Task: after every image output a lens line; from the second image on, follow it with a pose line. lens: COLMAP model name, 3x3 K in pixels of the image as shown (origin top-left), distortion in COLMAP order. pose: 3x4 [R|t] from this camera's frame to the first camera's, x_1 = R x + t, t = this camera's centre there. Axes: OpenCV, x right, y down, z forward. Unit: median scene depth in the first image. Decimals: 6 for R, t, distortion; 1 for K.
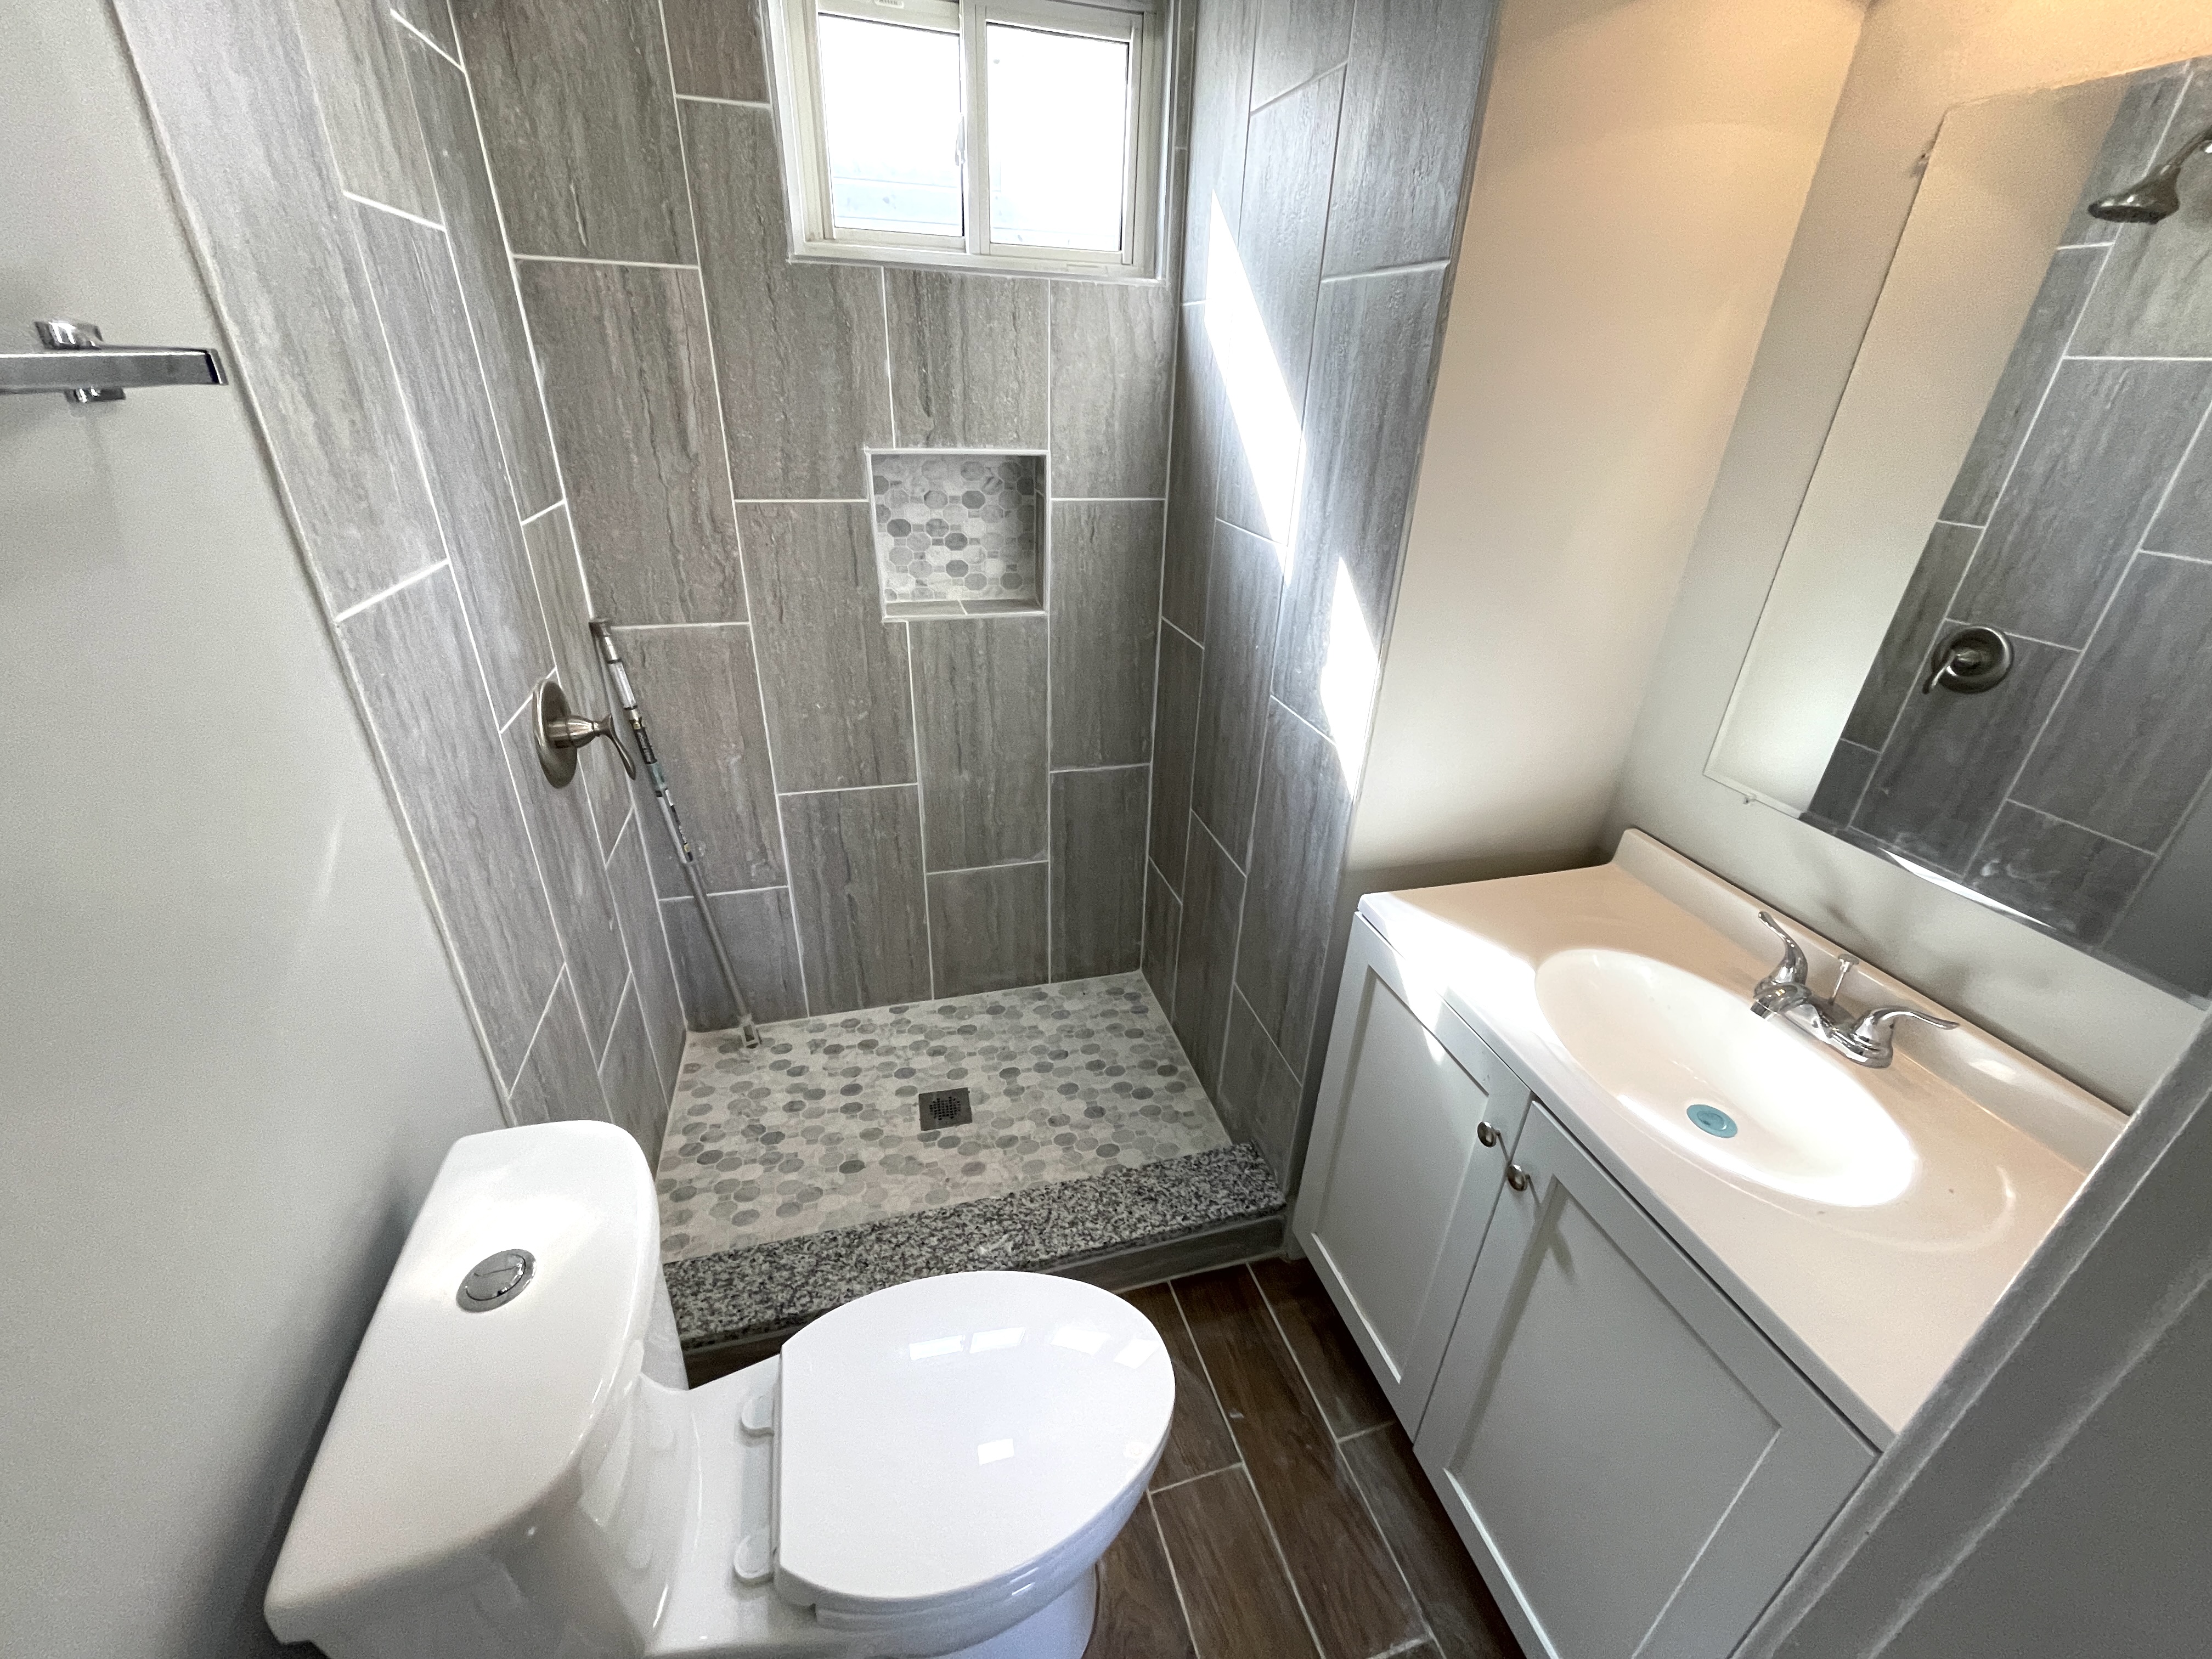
lens RADIAL K [[907.2, 0, 1118.2], [0, 907.2, 833.5], [0, 0, 1]] dist [0.001708, 0.000019]
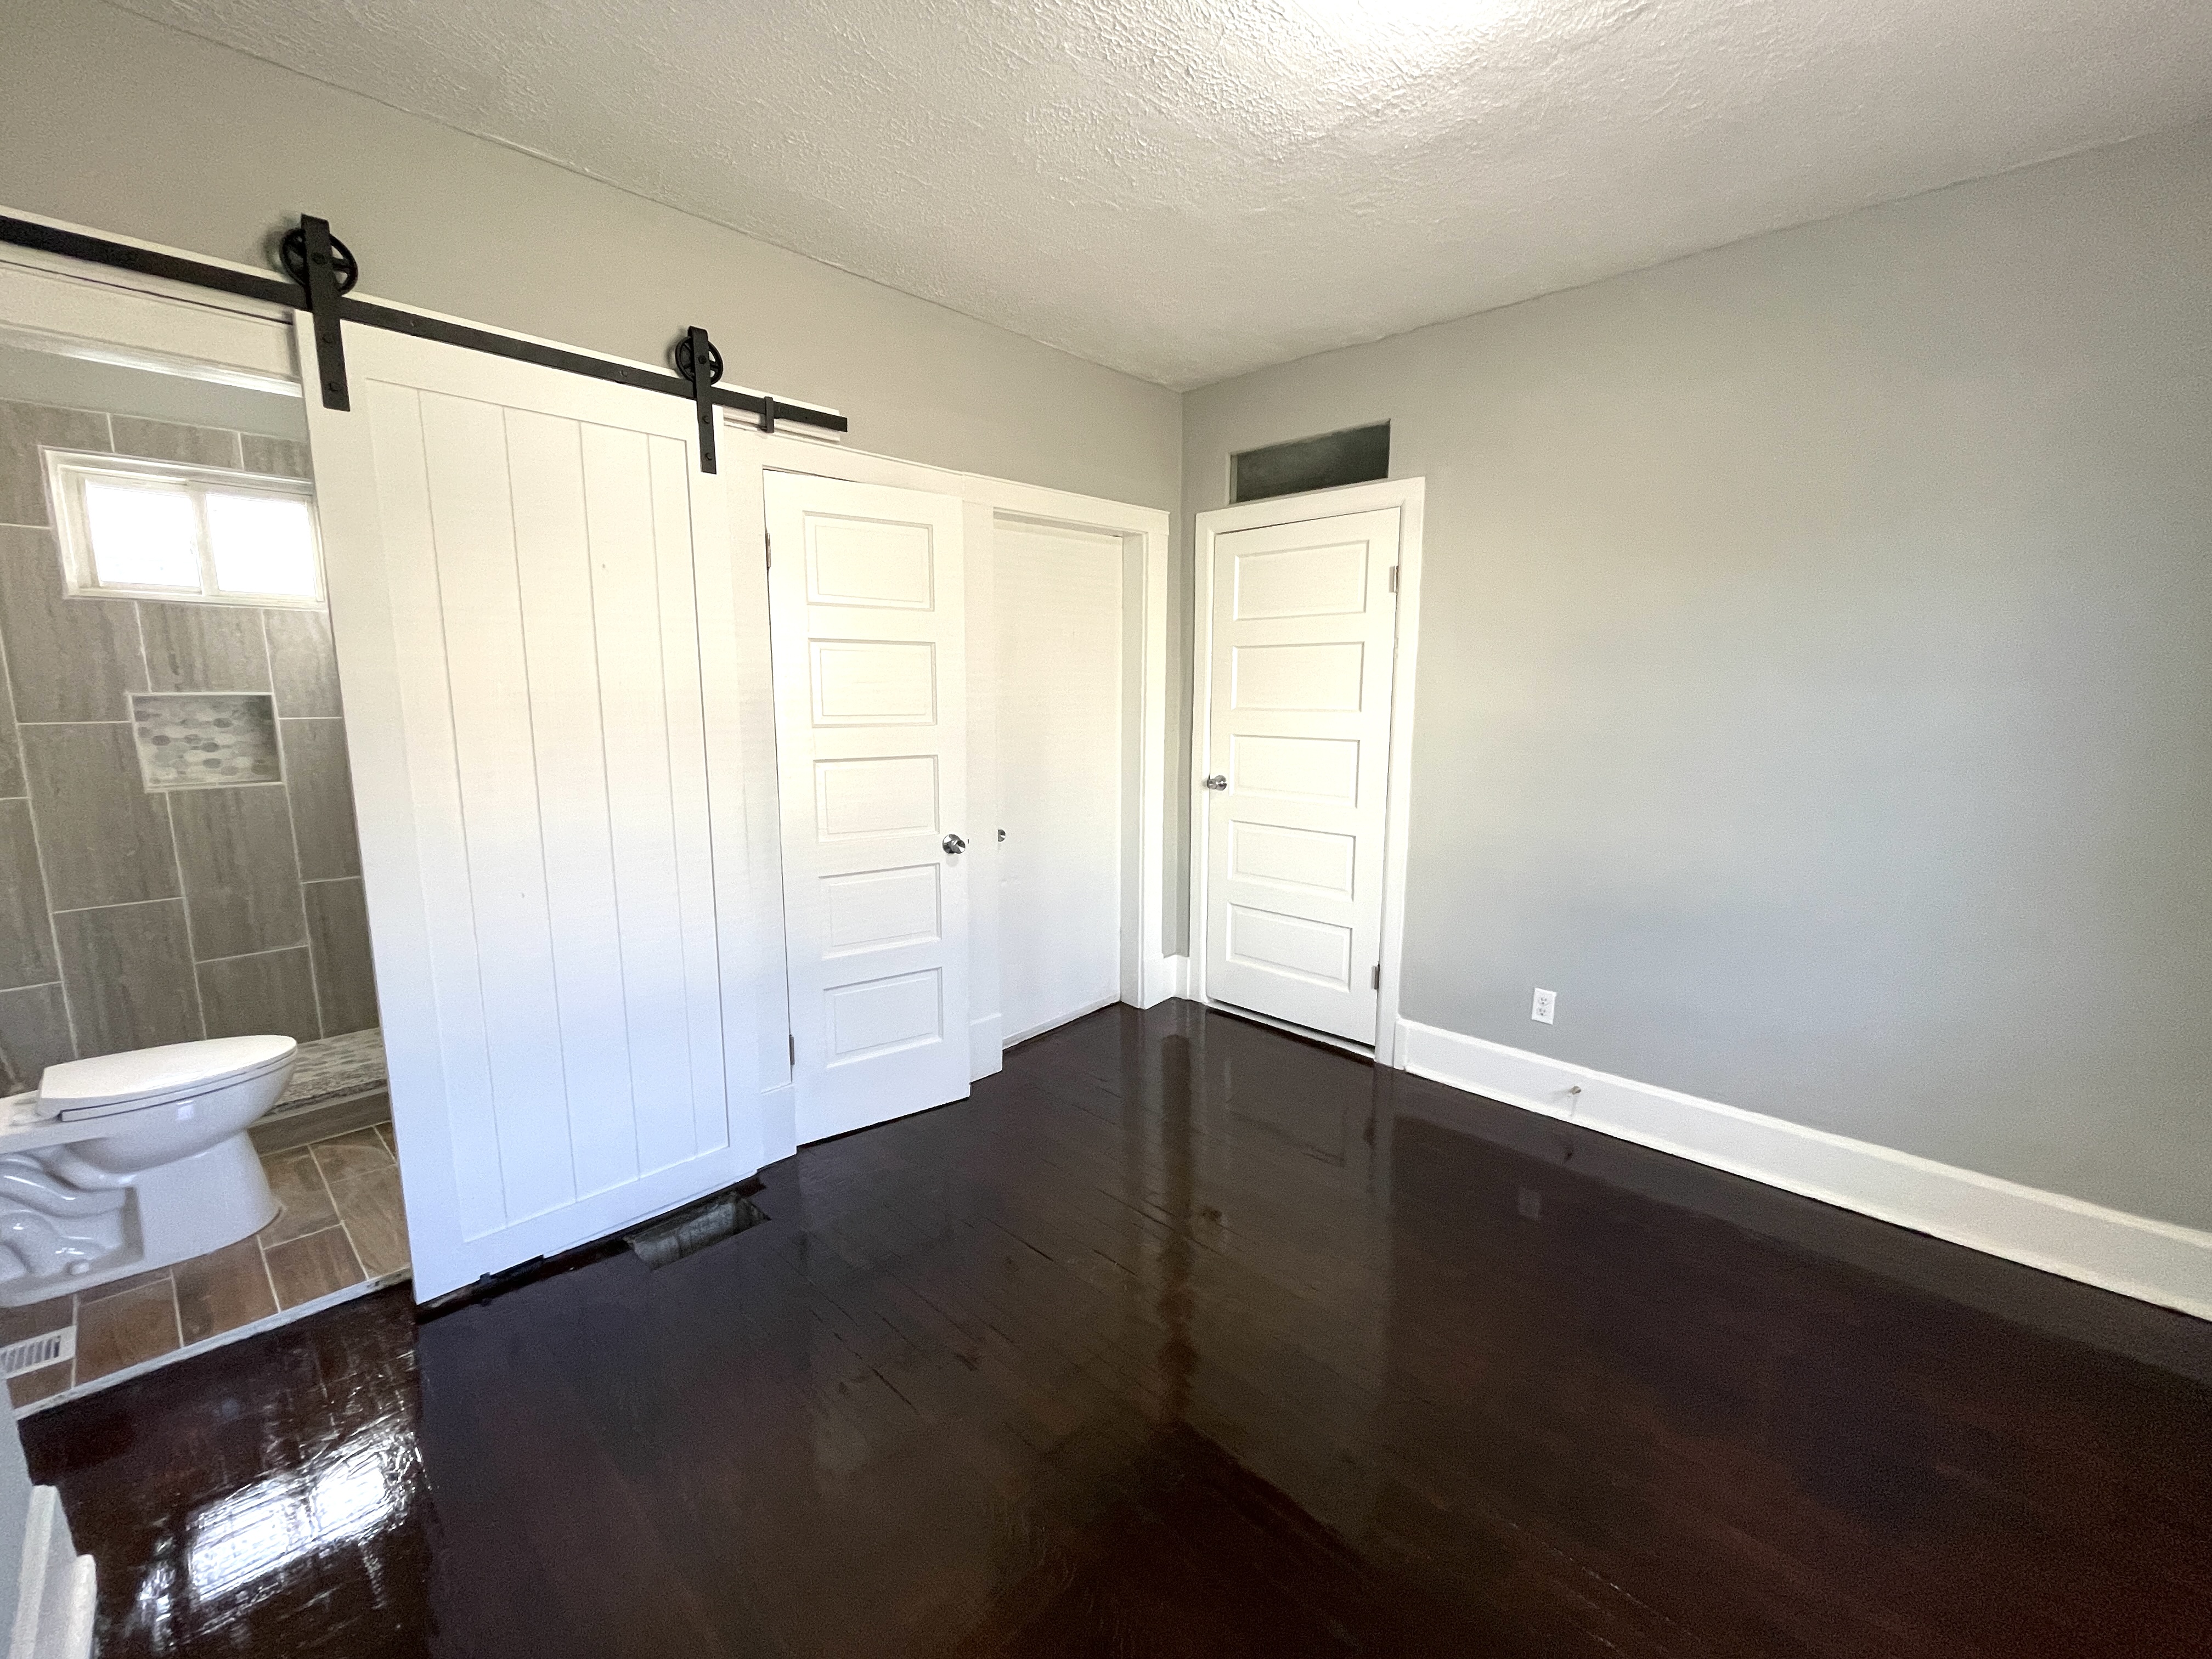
lens RADIAL K [[907.2, 0, 1092.7], [0, 907.2, 816.6], [0, 0, 1]] dist [0.001708, 0.000019]
pose [[0.863178, -0.108134, 0.493185, 0.381874], [0.244103, 0.944427, -0.220160, 0.557542], [-0.441971, 0.310425, 0.841604, -1.065235]]
